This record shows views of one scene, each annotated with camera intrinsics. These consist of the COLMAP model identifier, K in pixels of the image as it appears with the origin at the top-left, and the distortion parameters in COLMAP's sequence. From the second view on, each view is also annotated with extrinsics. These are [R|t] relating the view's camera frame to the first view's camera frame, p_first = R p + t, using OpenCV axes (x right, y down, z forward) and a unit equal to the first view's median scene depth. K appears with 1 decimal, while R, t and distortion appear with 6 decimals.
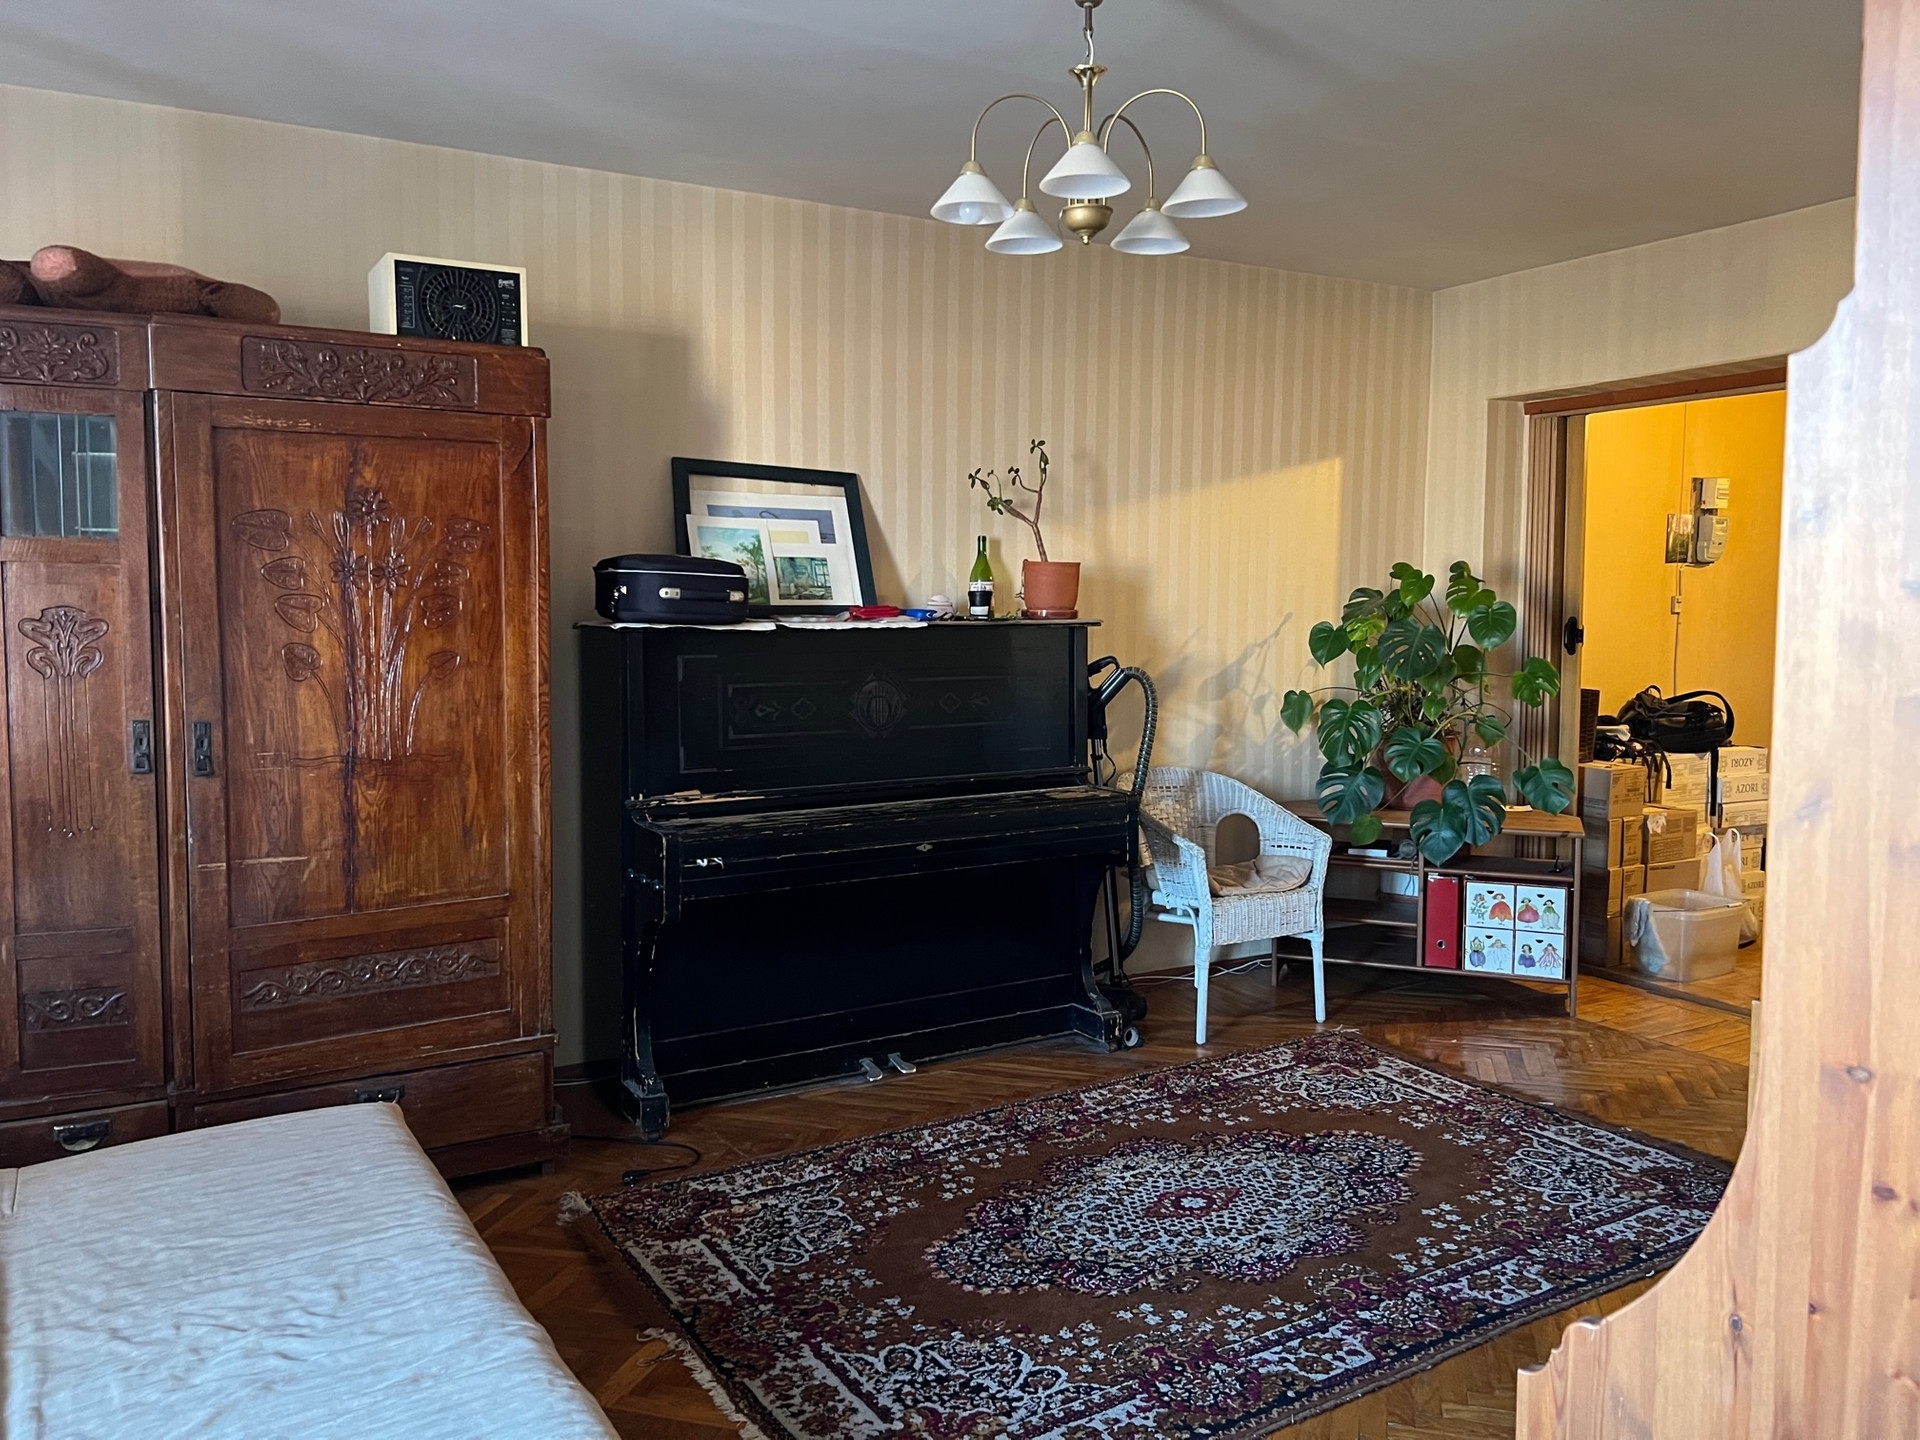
lens RADIAL K [[1457.0, 0, 963.2], [0, 1457.0, 717.0], [0, 0, 1]] dist [0.048138, -0.048474]
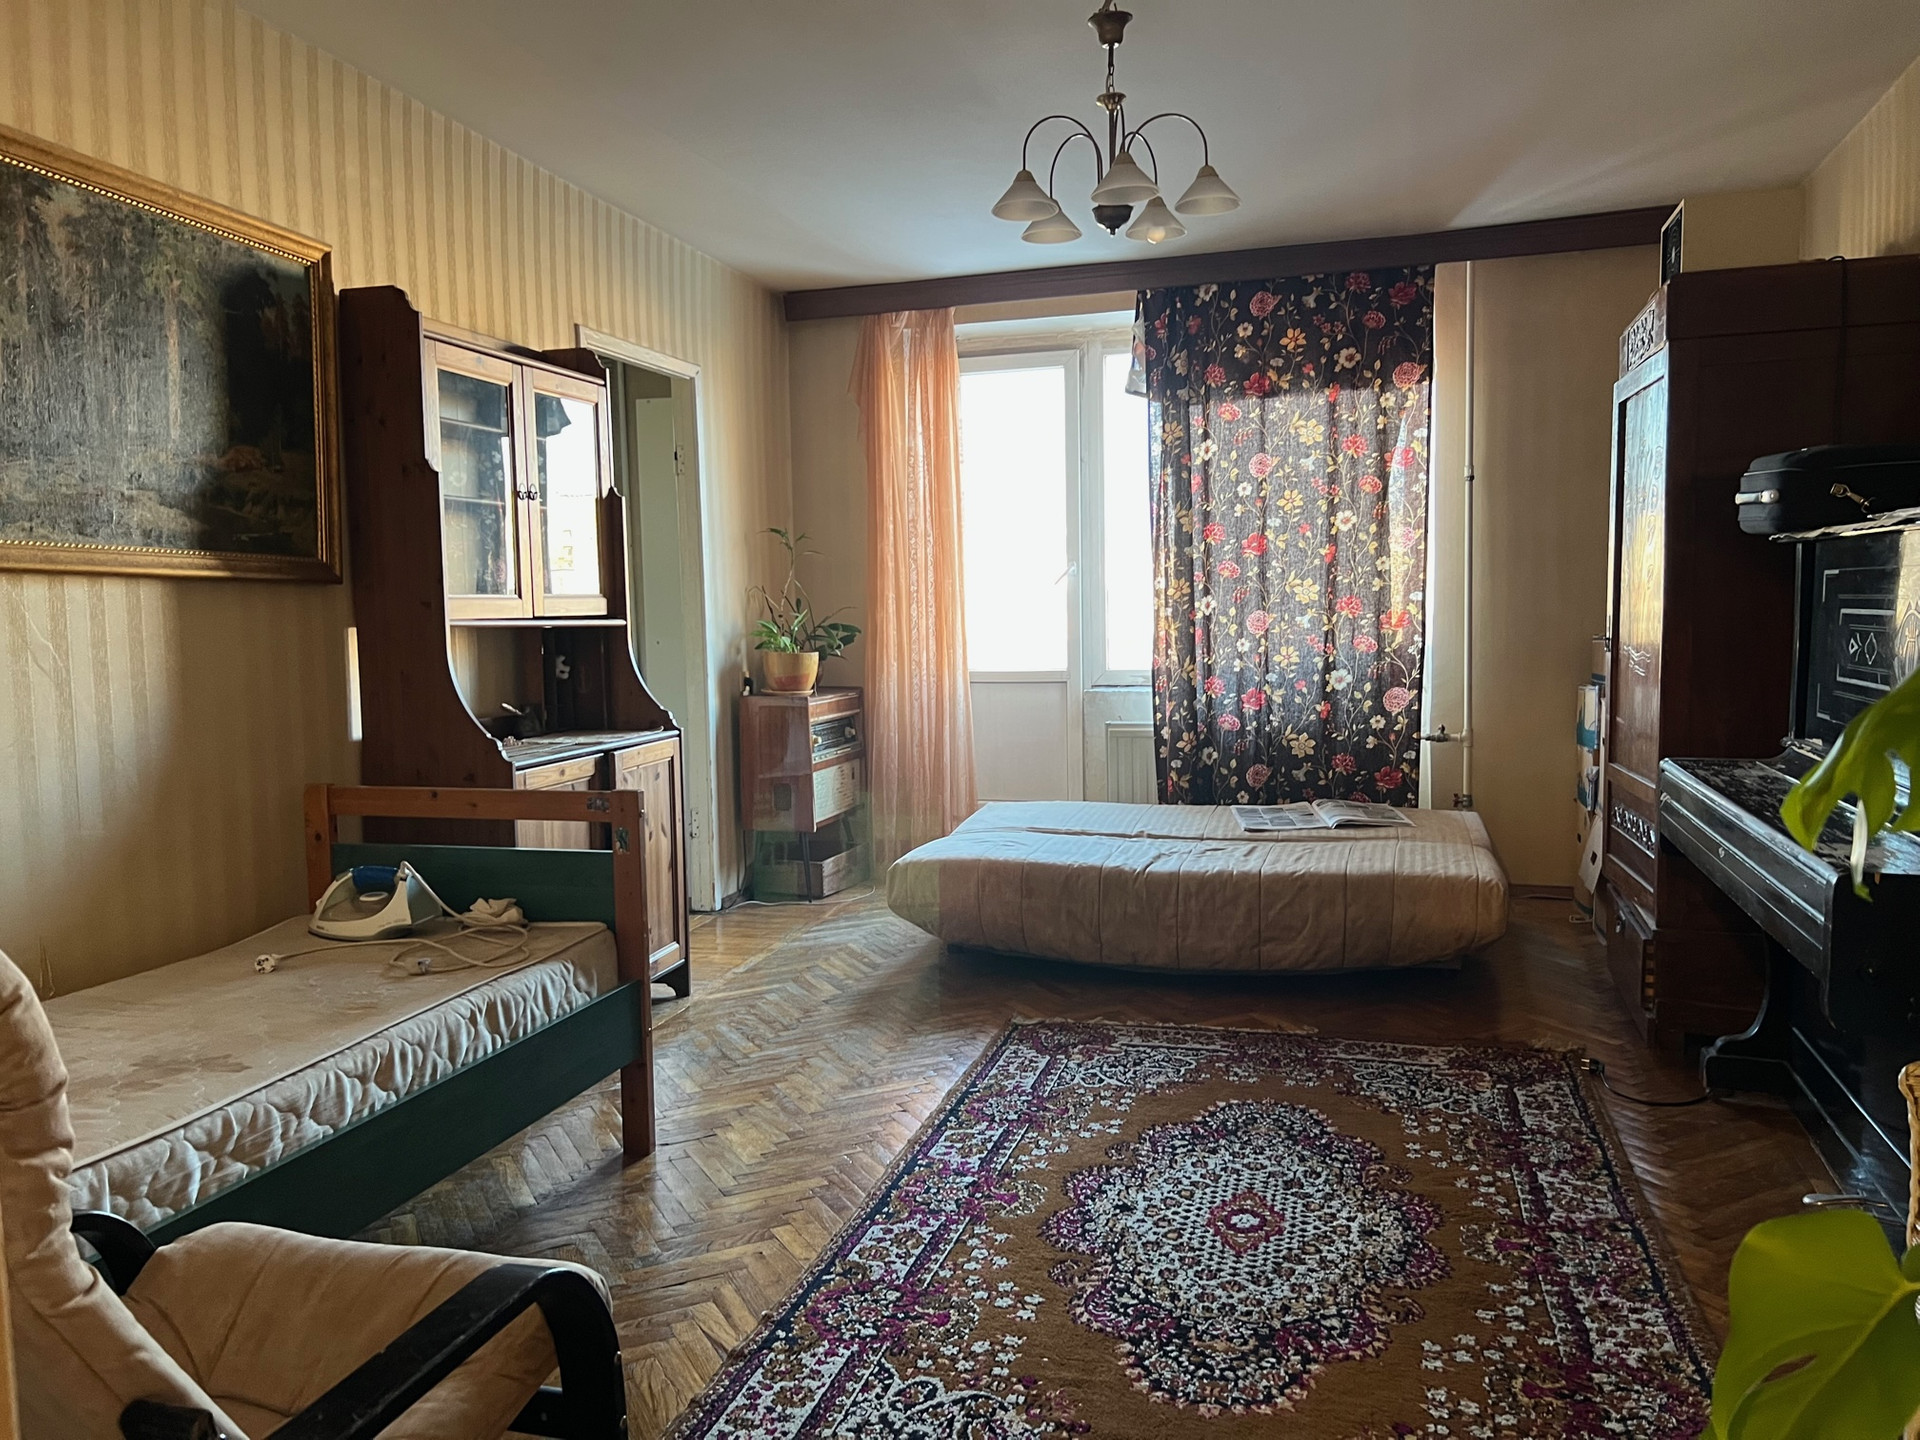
lens RADIAL K [[1457.0, 0, 964.9], [0, 1457.0, 716.8], [0, 0, 1]] dist [0.048138, -0.048474]
pose [[-0.741911, 0.066113, -0.667231, 0.852490], [-0.039958, 0.988999, 0.142426, -0.072489], [0.669306, 0.132329, -0.731107, 1.527805]]
